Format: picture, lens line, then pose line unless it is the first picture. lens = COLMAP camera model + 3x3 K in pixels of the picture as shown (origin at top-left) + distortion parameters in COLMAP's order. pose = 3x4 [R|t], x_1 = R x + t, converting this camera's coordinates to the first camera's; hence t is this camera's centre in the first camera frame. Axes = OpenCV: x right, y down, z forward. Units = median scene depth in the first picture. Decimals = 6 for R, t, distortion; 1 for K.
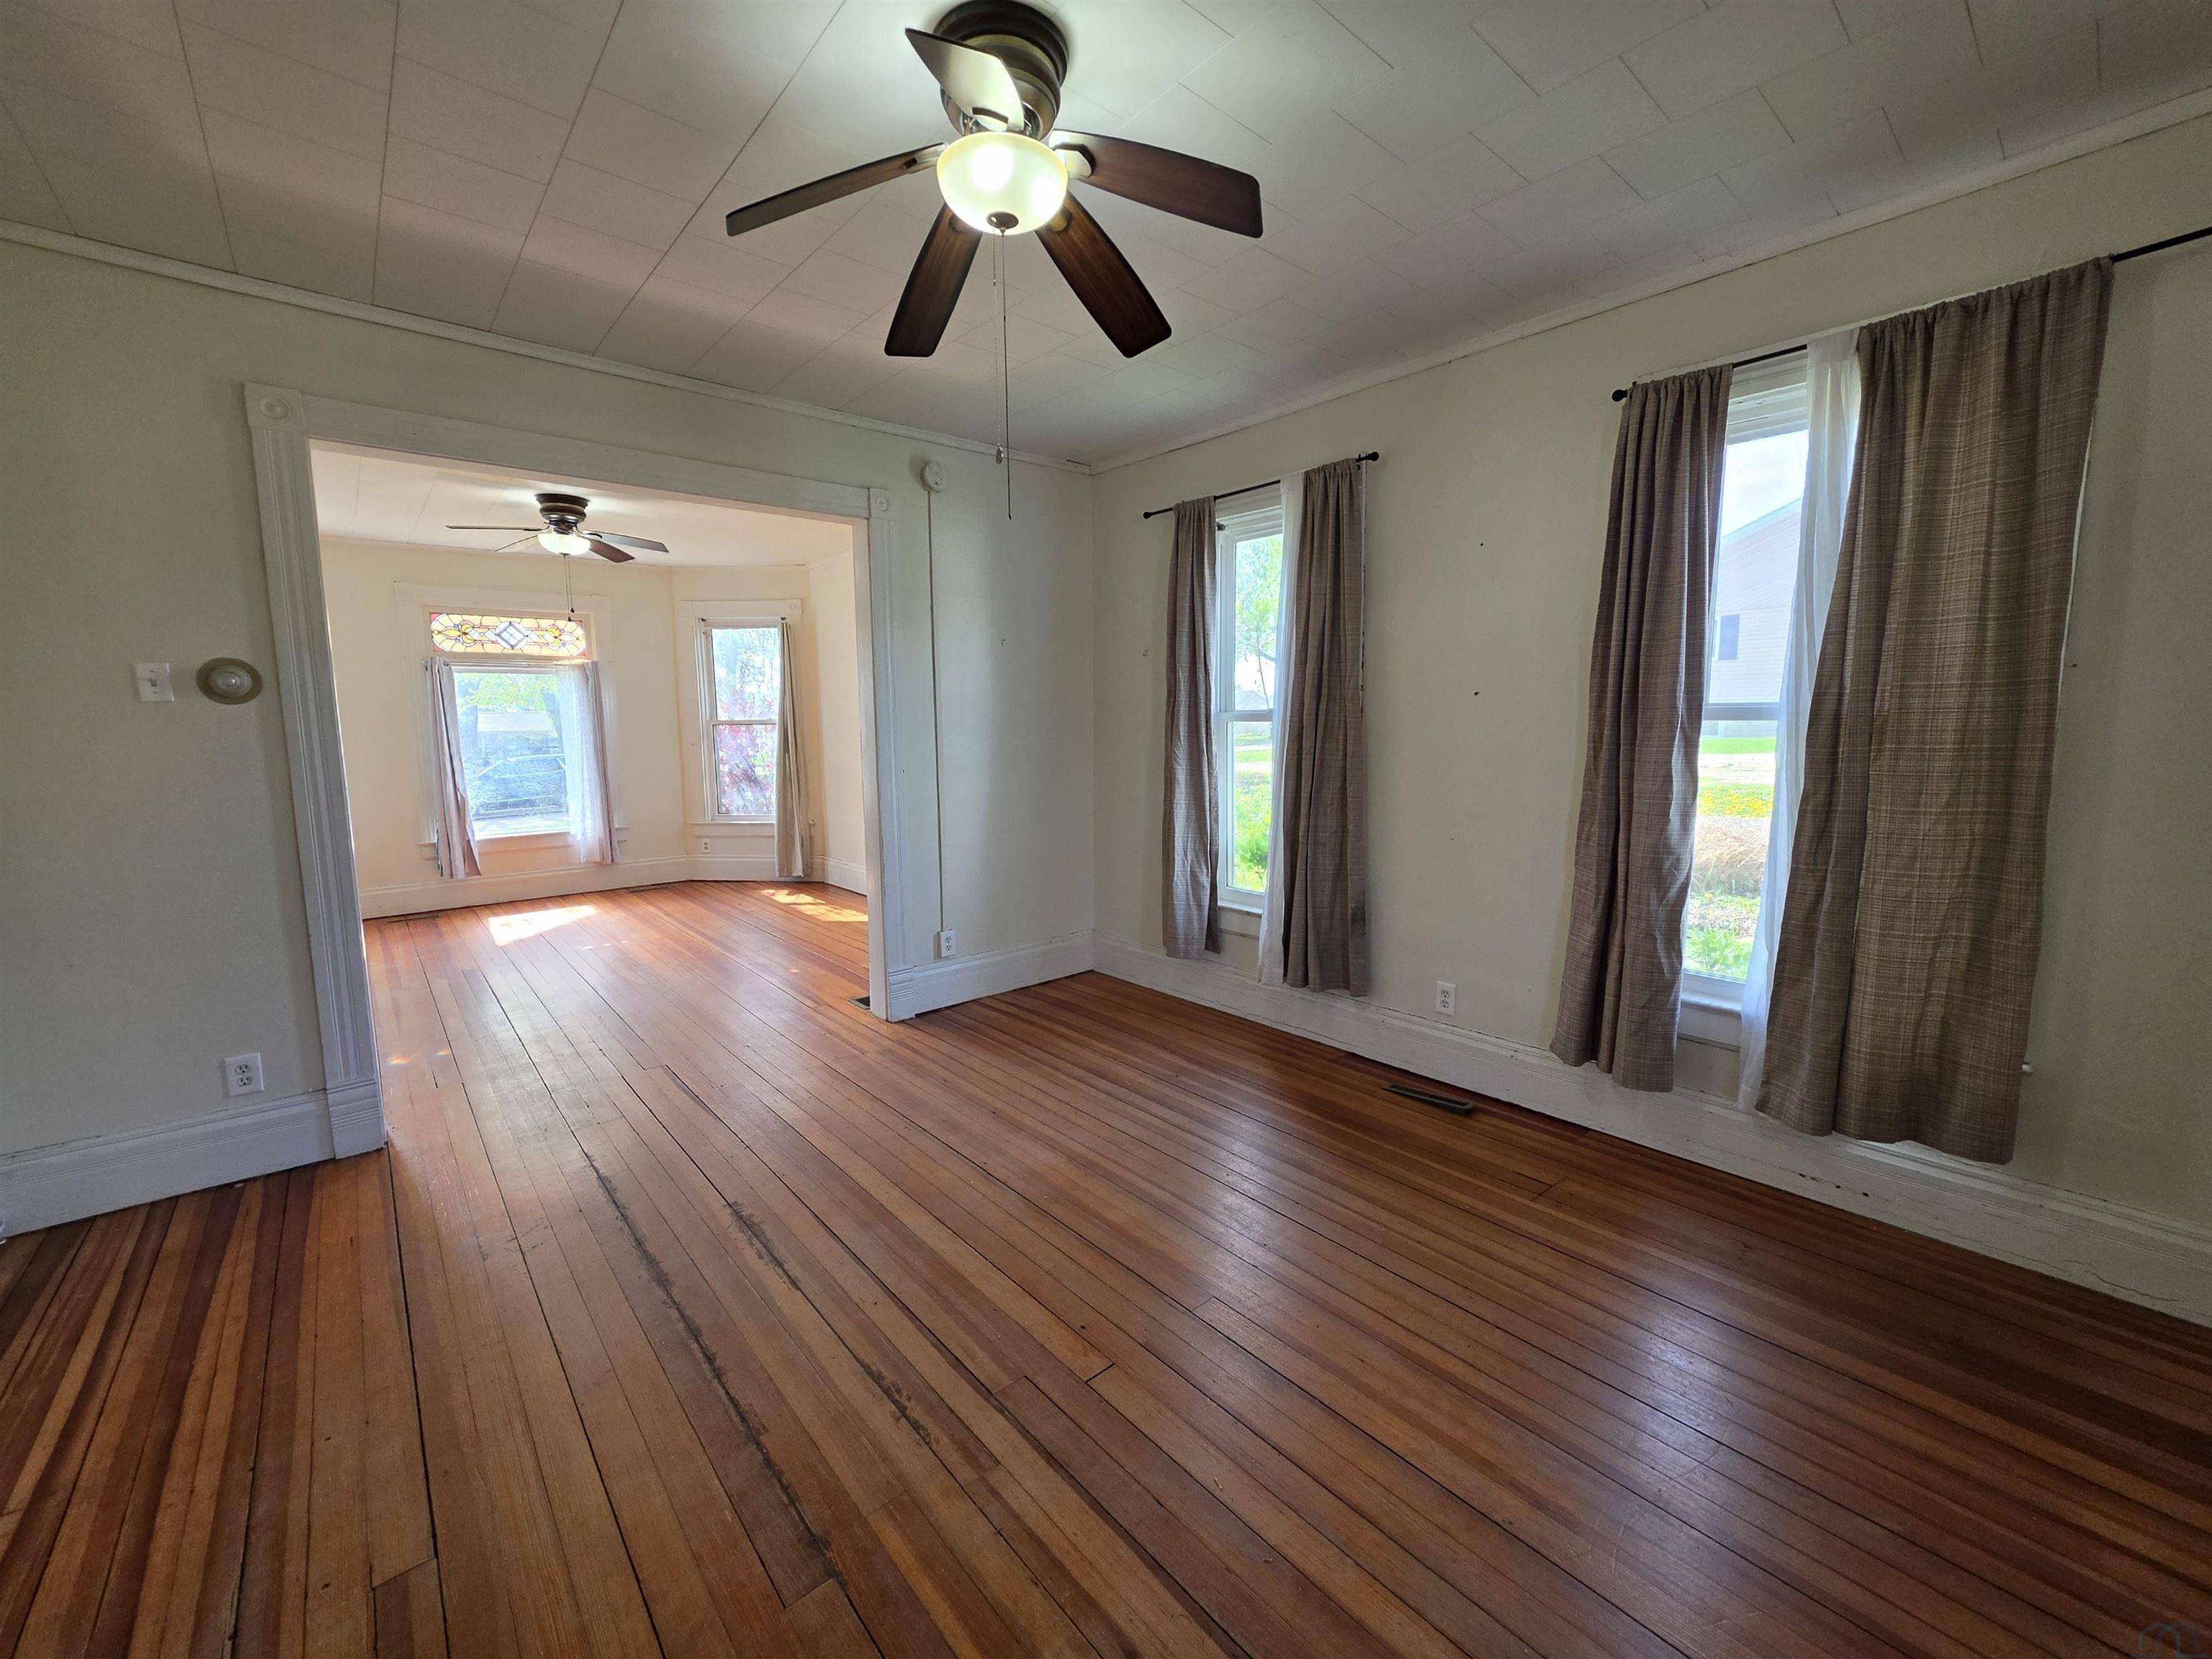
lens RADIAL K [[883.5, 0, 1107.9], [0, 883.5, 820.8], [0, 0, 1]] dist [-0.007082, 0.003193]
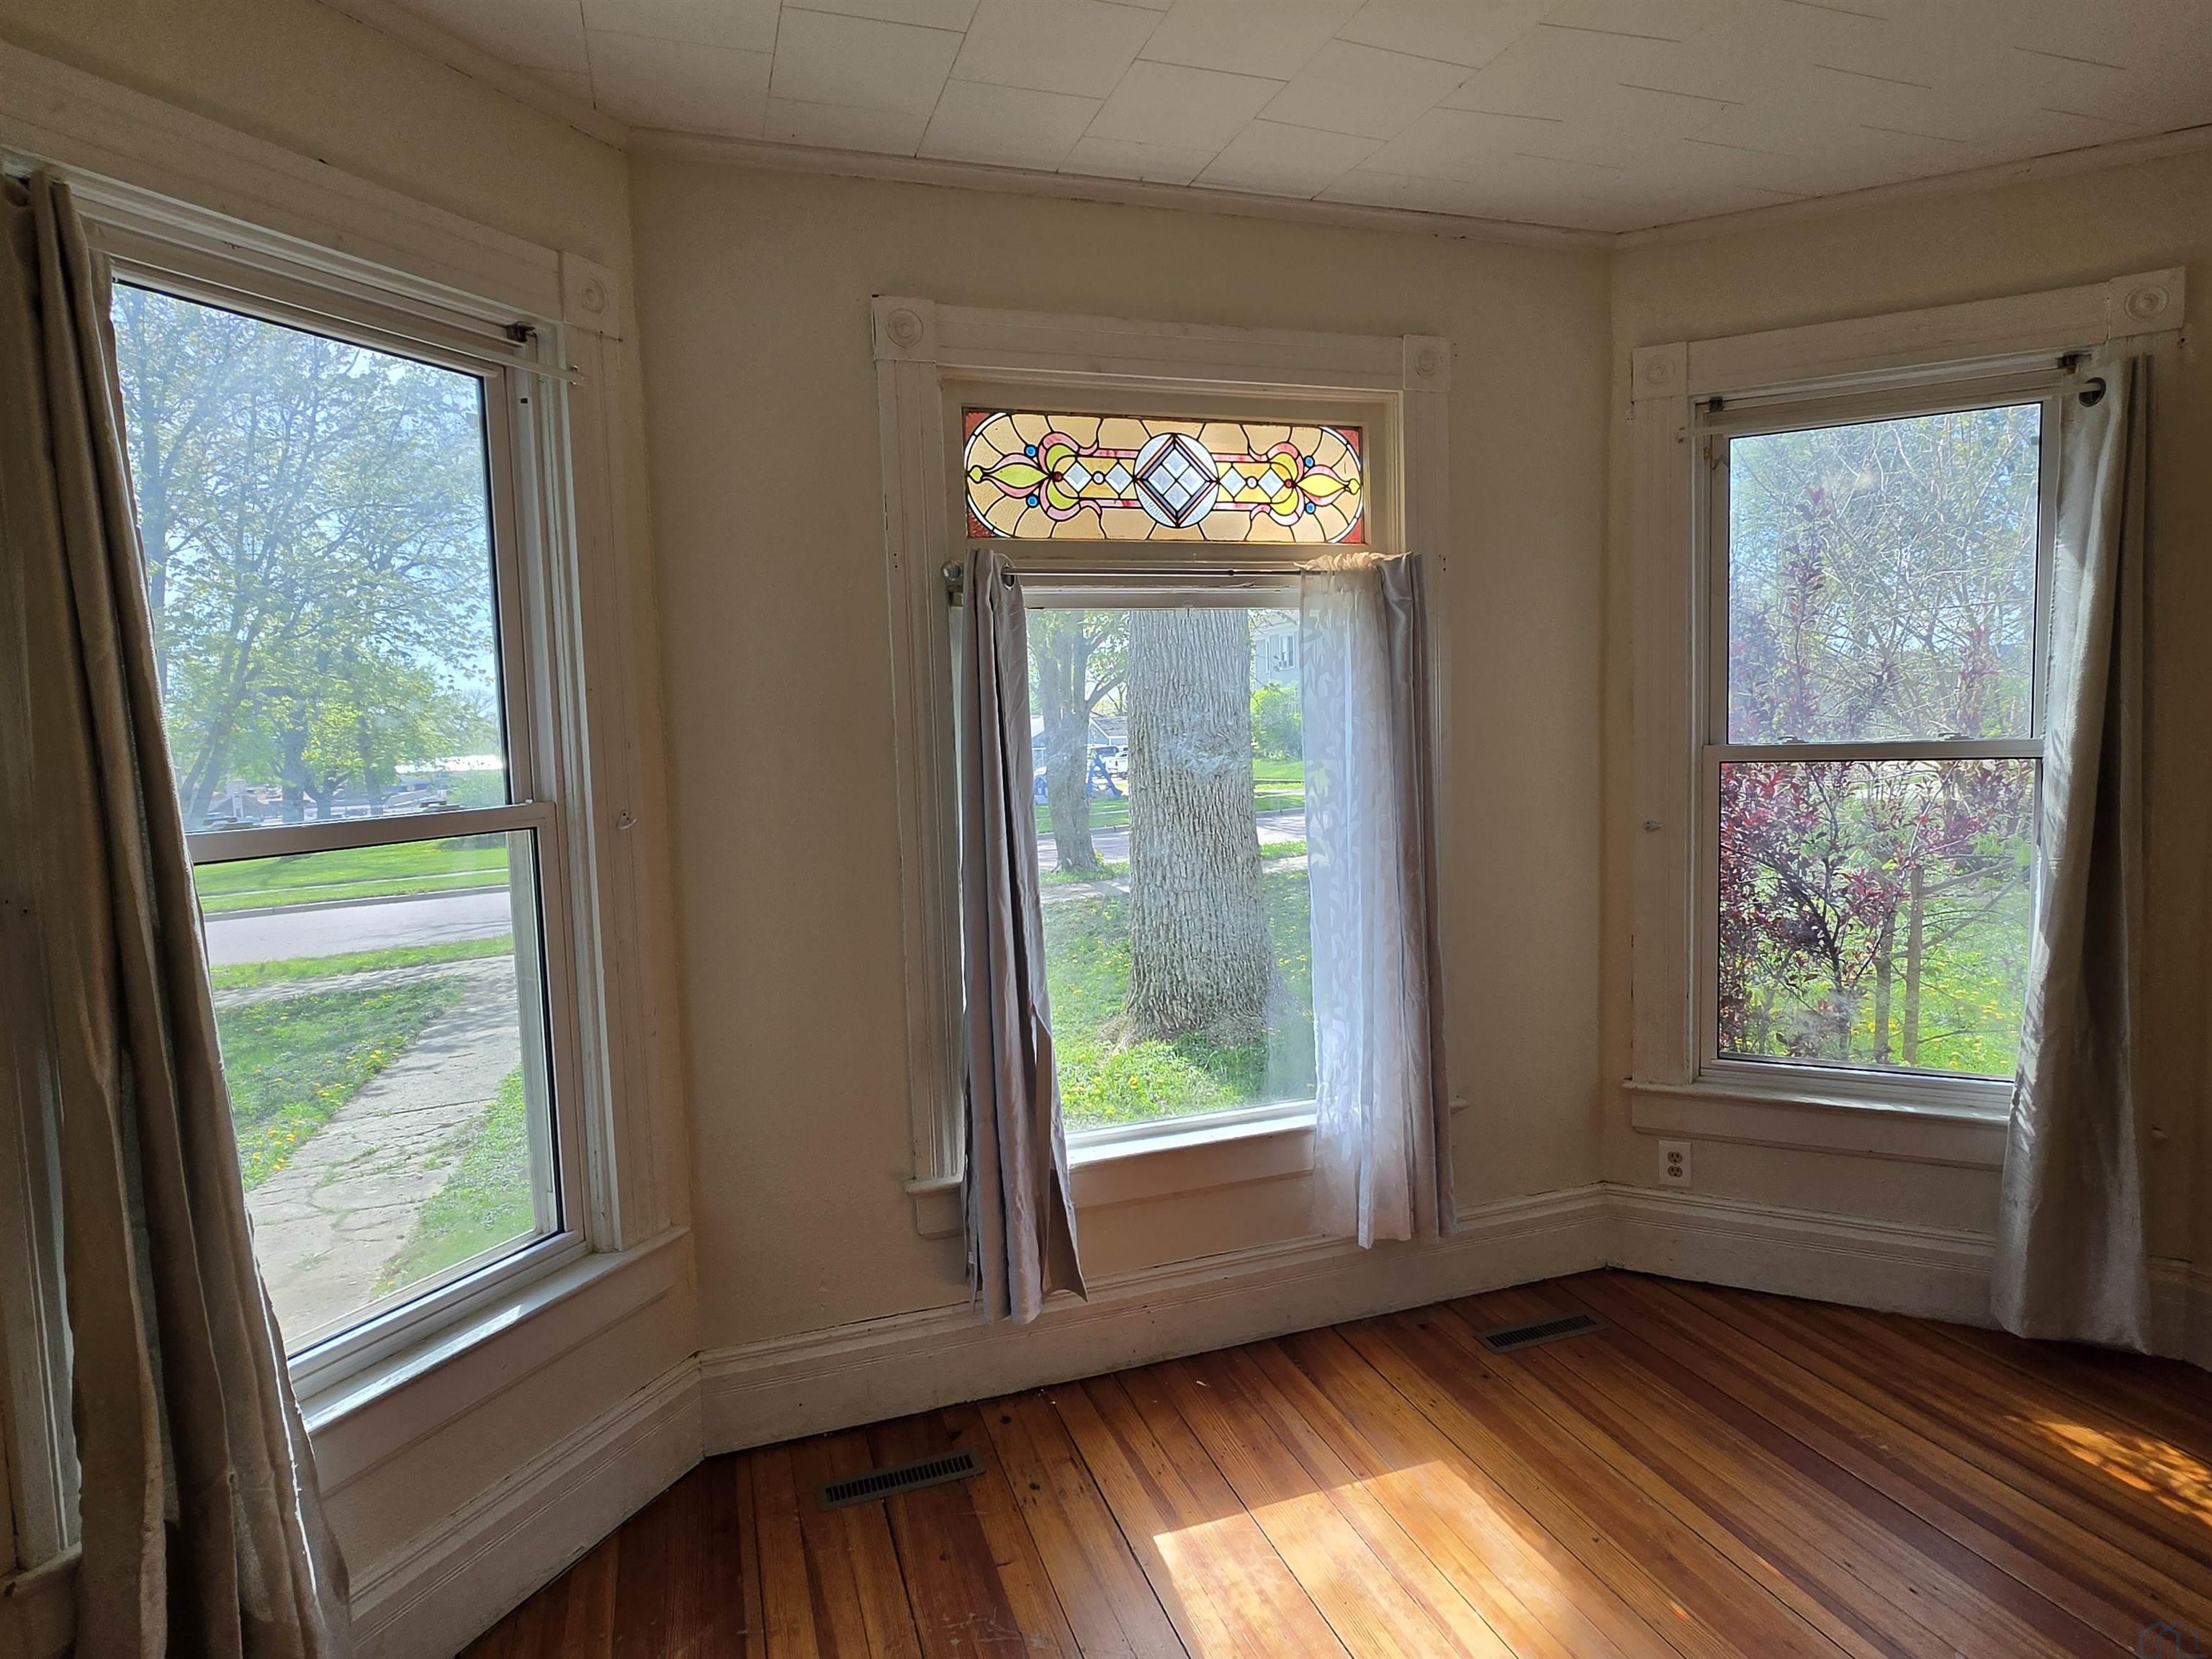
lens RADIAL K [[1187.7, 0, 1106.0], [0, 1187.7, 829.5], [0, 0, 1]] dist [0.000220, 0.000563]
pose [[0.923167, 0.014318, -0.384133, -0.856514], [-0.020371, 0.999724, -0.011694, -0.136218], [0.383860, 0.018621, 0.923204, 0.980249]]
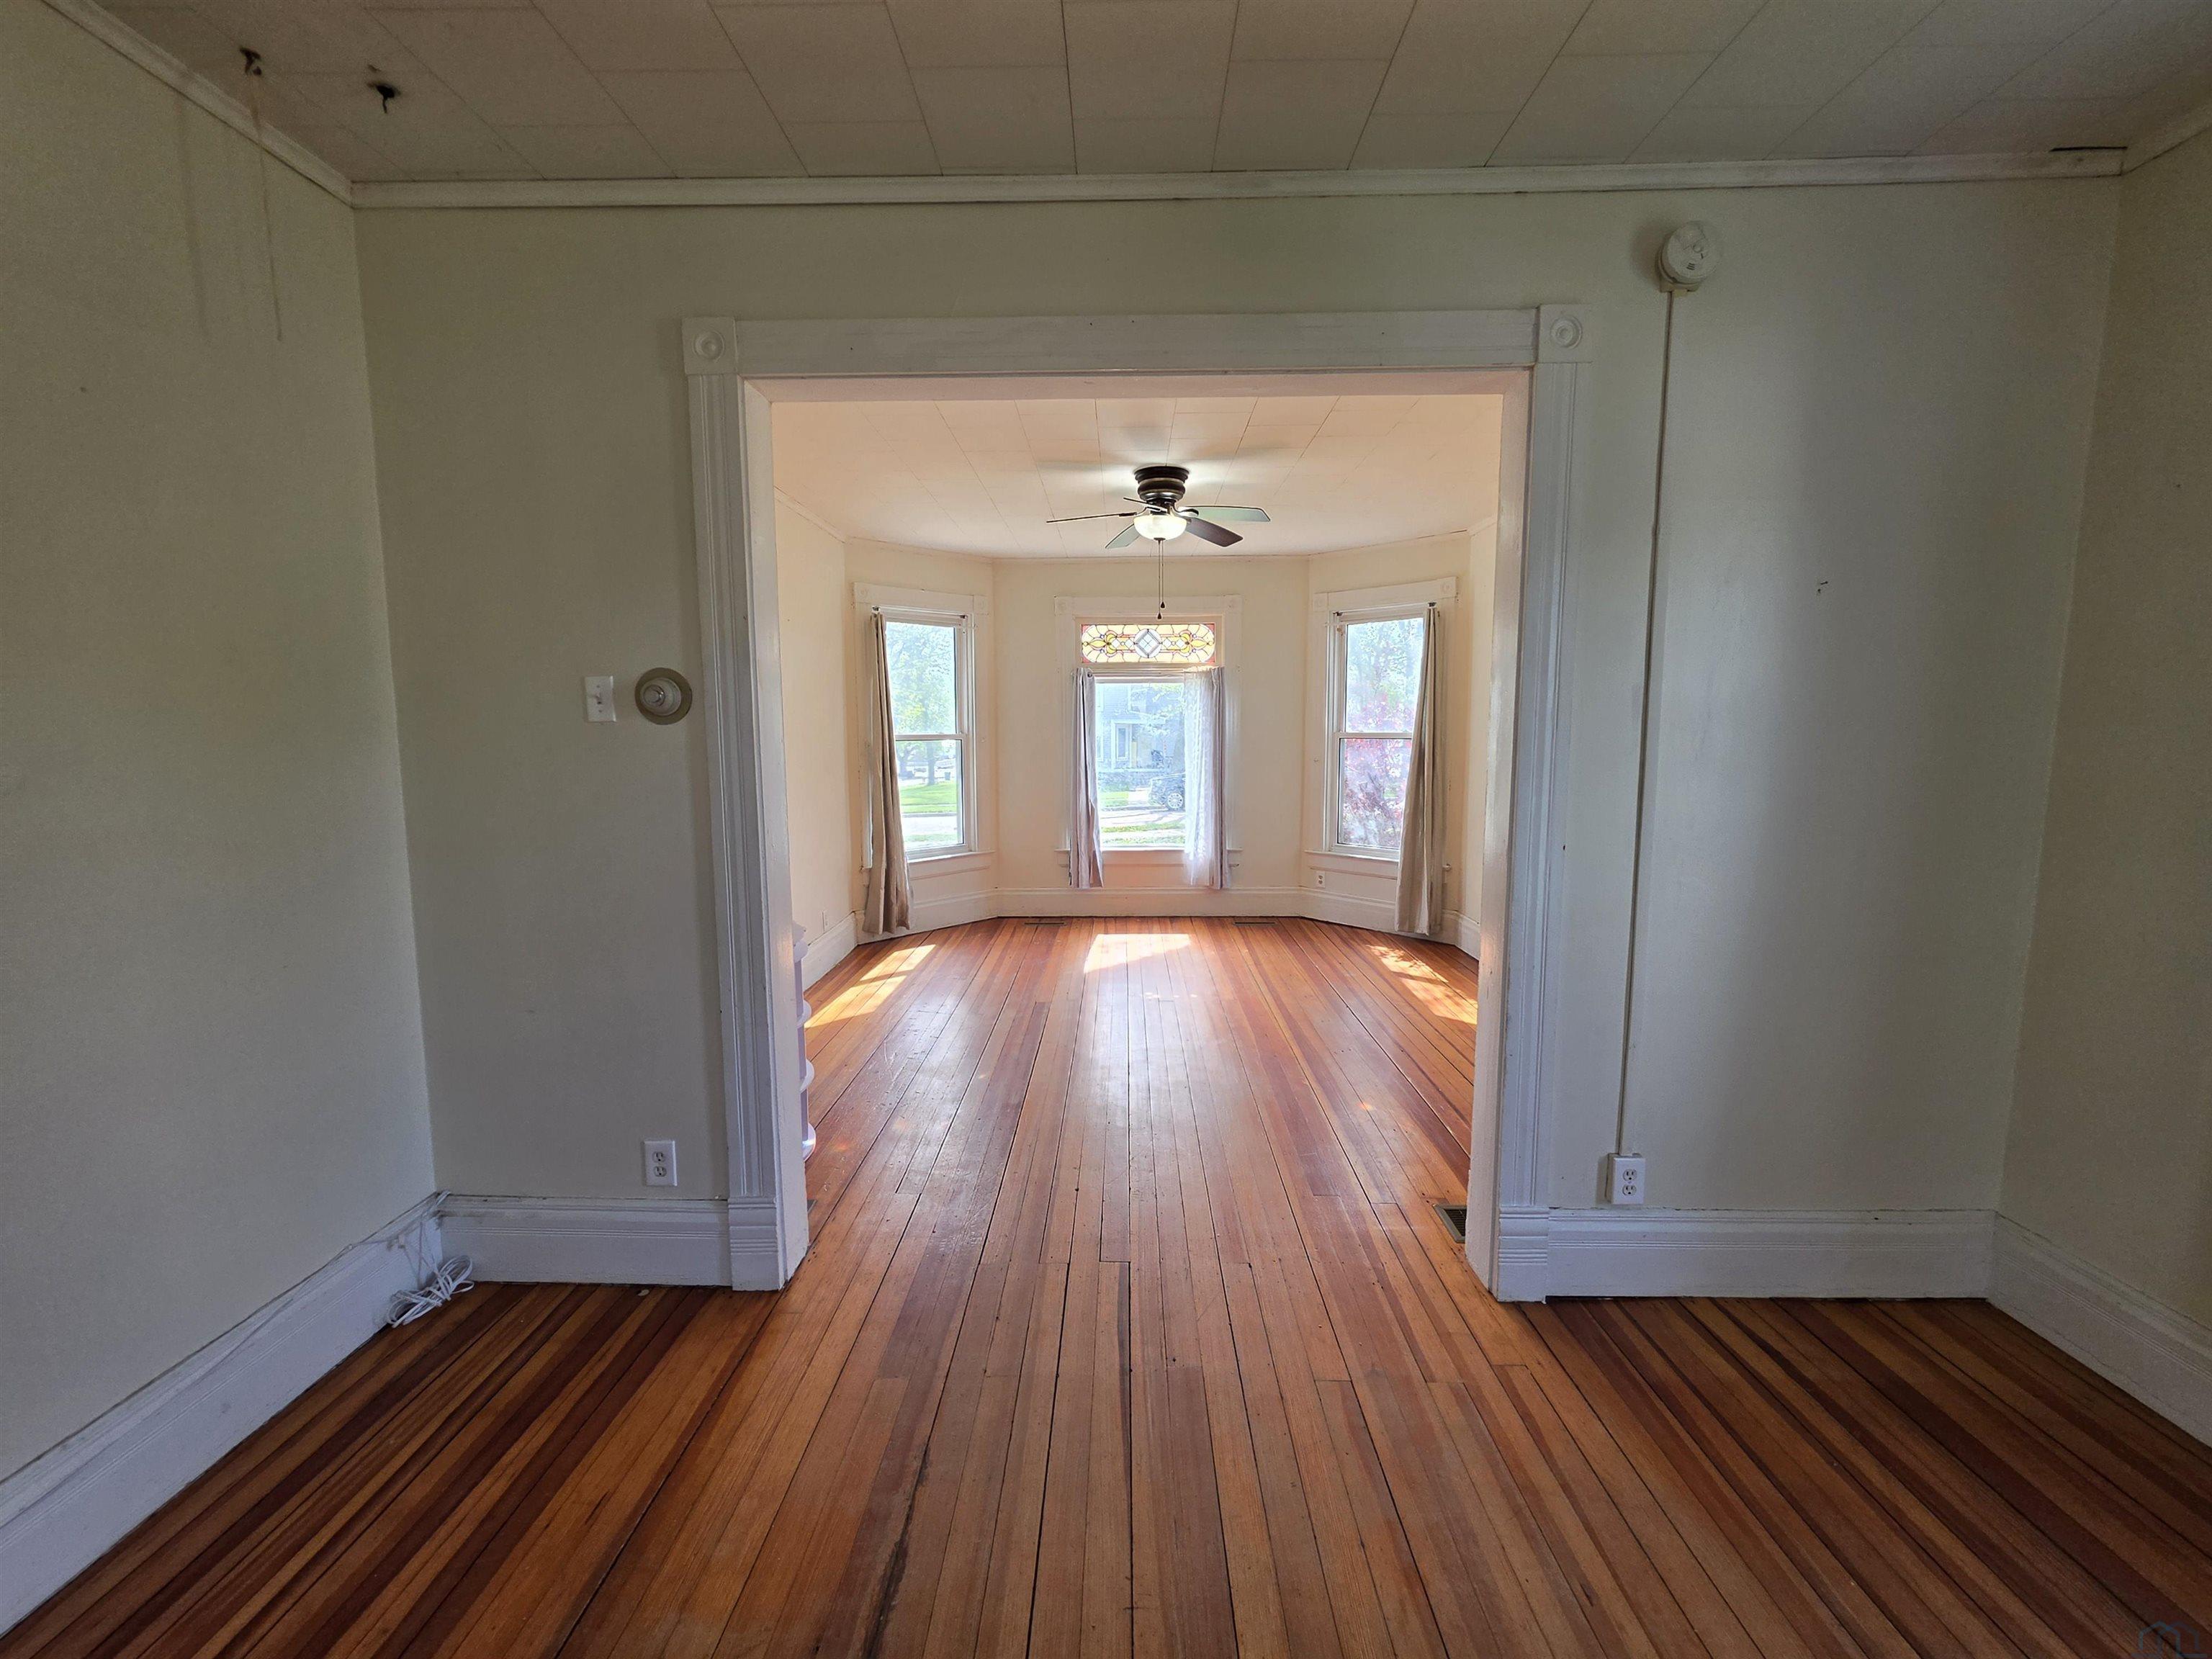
lens RADIAL K [[883.5, 0, 1107.9], [0, 883.5, 820.8], [0, 0, 1]] dist [-0.007082, 0.003193]
pose [[0.743261, 0.077637, -0.664482, -0.080880], [-0.081589, 0.996349, 0.025150, -0.059059], [0.664008, 0.035521, 0.746881, 0.403906]]
